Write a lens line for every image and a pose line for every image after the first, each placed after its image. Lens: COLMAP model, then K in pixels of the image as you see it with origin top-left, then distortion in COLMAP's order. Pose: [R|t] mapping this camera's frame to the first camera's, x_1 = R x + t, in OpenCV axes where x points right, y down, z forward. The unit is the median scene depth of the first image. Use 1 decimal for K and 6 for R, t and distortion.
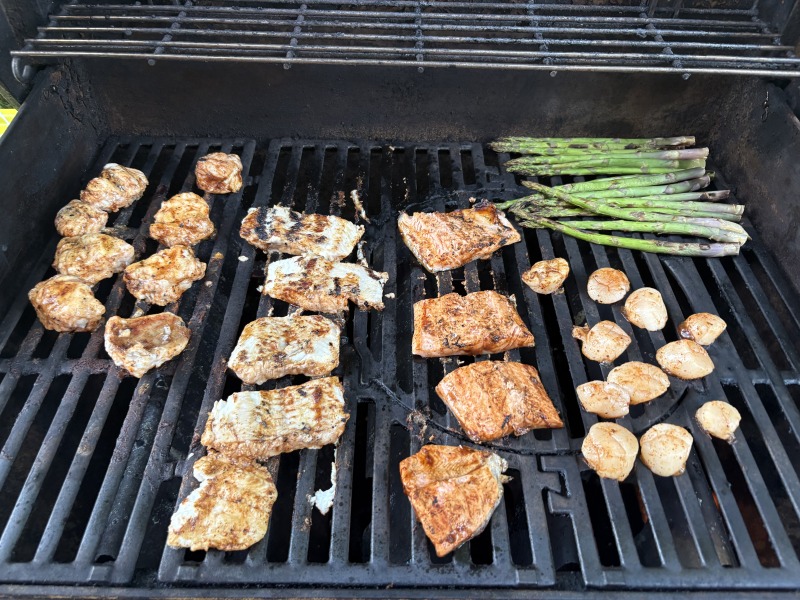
lens RADIAL K [[613.5, 0, 400.0], [0, 613.5, 300.0], [0, 0, 1]] dist [0.036383, -0.089417]
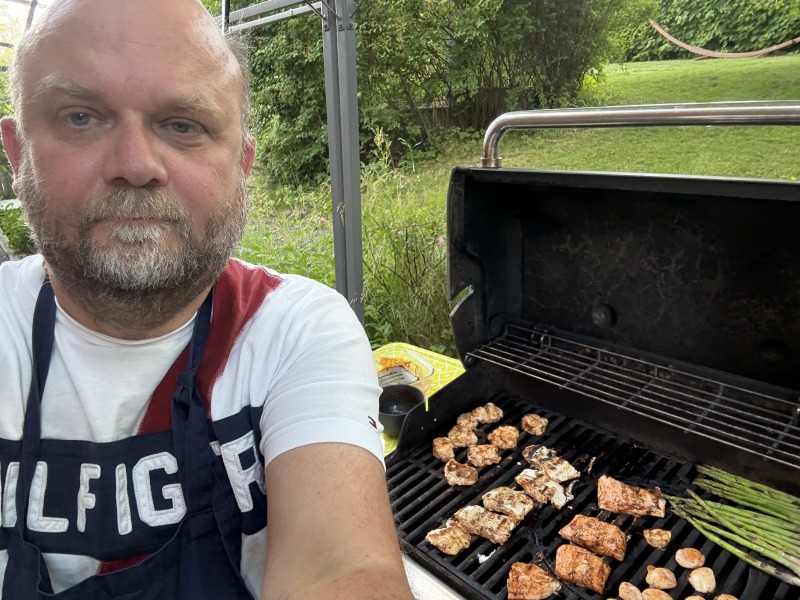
lens RADIAL K [[552.0, 0, 397.5], [0, 552.0, 315.3], [0, 0, 1]] dist [0.093896, -0.122587]
pose [[0.692516, 0.195280, -0.694469, 0.707456], [-0.449985, 0.869363, -0.204260, 0.071336], [0.563857, 0.453954, 0.689921, -0.809271]]
